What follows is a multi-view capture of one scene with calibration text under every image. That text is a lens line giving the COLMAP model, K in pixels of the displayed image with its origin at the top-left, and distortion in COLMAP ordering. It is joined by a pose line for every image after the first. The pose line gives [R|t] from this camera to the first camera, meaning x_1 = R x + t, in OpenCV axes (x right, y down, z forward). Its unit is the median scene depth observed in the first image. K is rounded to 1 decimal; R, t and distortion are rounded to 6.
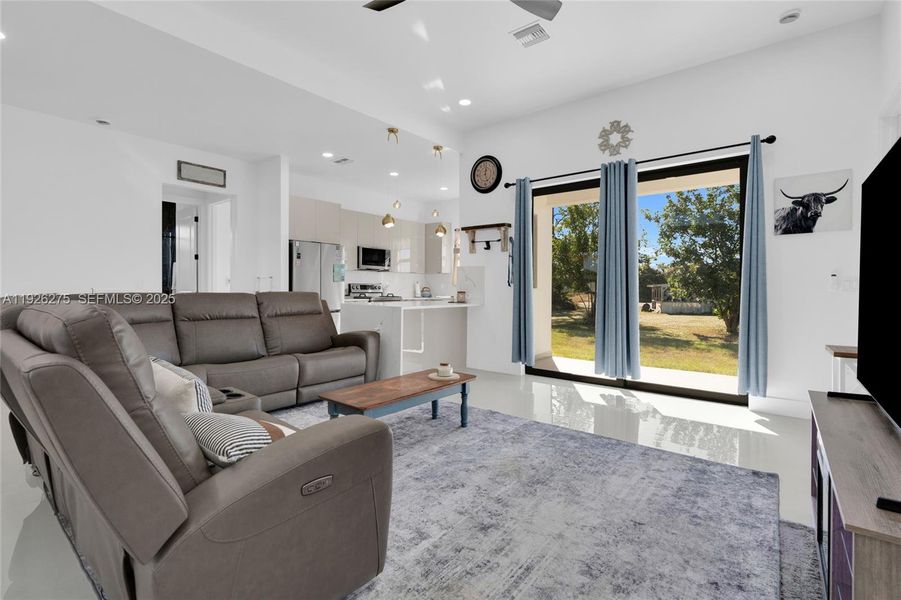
lens RADIAL K [[415.1, 0, 451.6], [0, 415.1, 286.0], [0, 0, 1]] dist [-0.007643, 0.001575]
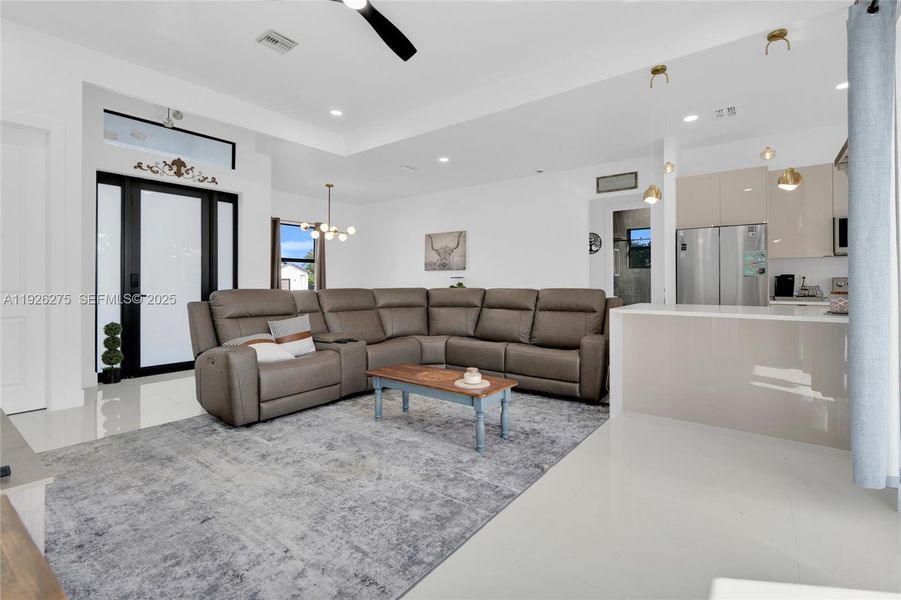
lens RADIAL K [[415.1, 0, 451.6], [0, 415.1, 286.0], [0, 0, 1]] dist [-0.007643, 0.001575]
pose [[0.021943, 0.000481, -0.999759, 0.581457], [0.004870, 0.999988, 0.000588, 0.004870], [0.999747, -0.004882, 0.021940, 0.626184]]
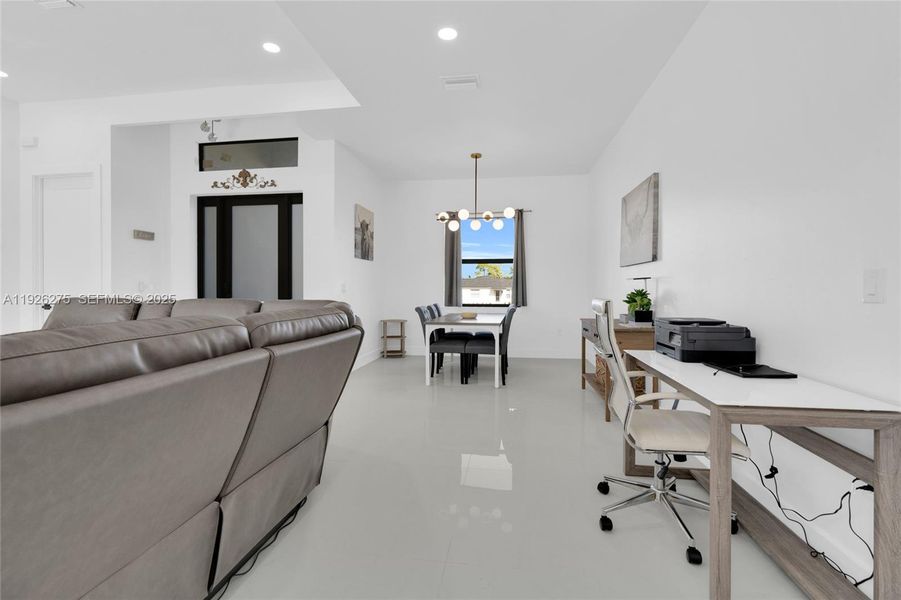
lens RADIAL K [[415.1, 0, 451.6], [0, 415.1, 286.0], [0, 0, 1]] dist [-0.007643, 0.001575]
pose [[-0.857164, -0.009347, -0.514959, -0.377625], [-0.002470, 0.999898, -0.014037, -0.000988], [0.515038, -0.010760, -0.857100, 1.161813]]
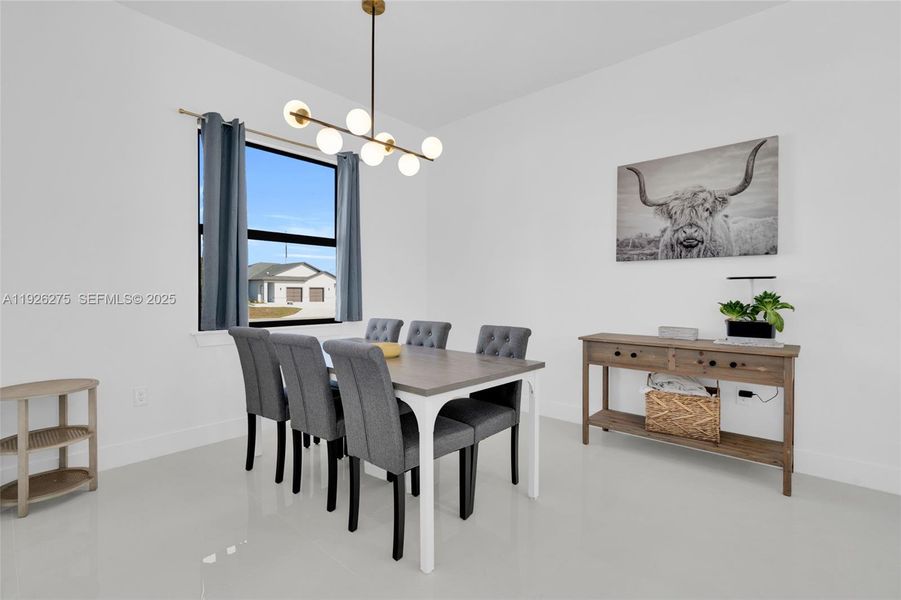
lens RADIAL K [[412.1, 0, 454.1], [0, 412.1, 294.0], [0, 0, 1]] dist [-0.003503, 0.000579]
pose [[-0.052154, 0.001420, -0.998638, -0.511385], [0.006512, 0.999978, 0.001081, -0.009424], [0.998618, -0.006447, -0.052162, 0.319534]]
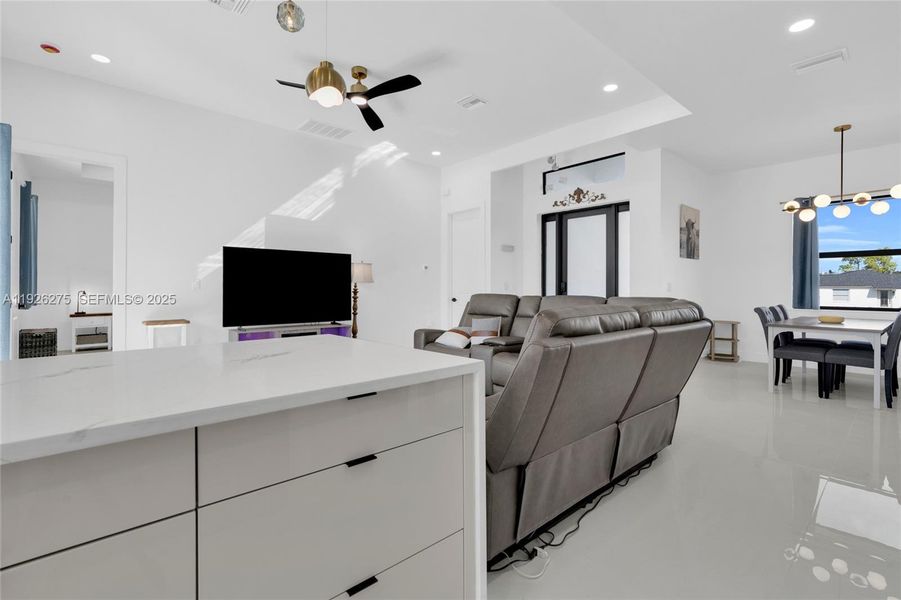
lens RADIAL K [[415.1, 0, 451.6], [0, 415.1, 286.0], [0, 0, 1]] dist [-0.007643, 0.001575]
pose [[-0.987511, -0.007040, 0.157392, -0.283175], [-0.008260, 0.999941, -0.007100, -0.000103], [-0.157333, -0.008312, -0.987511, 1.299692]]
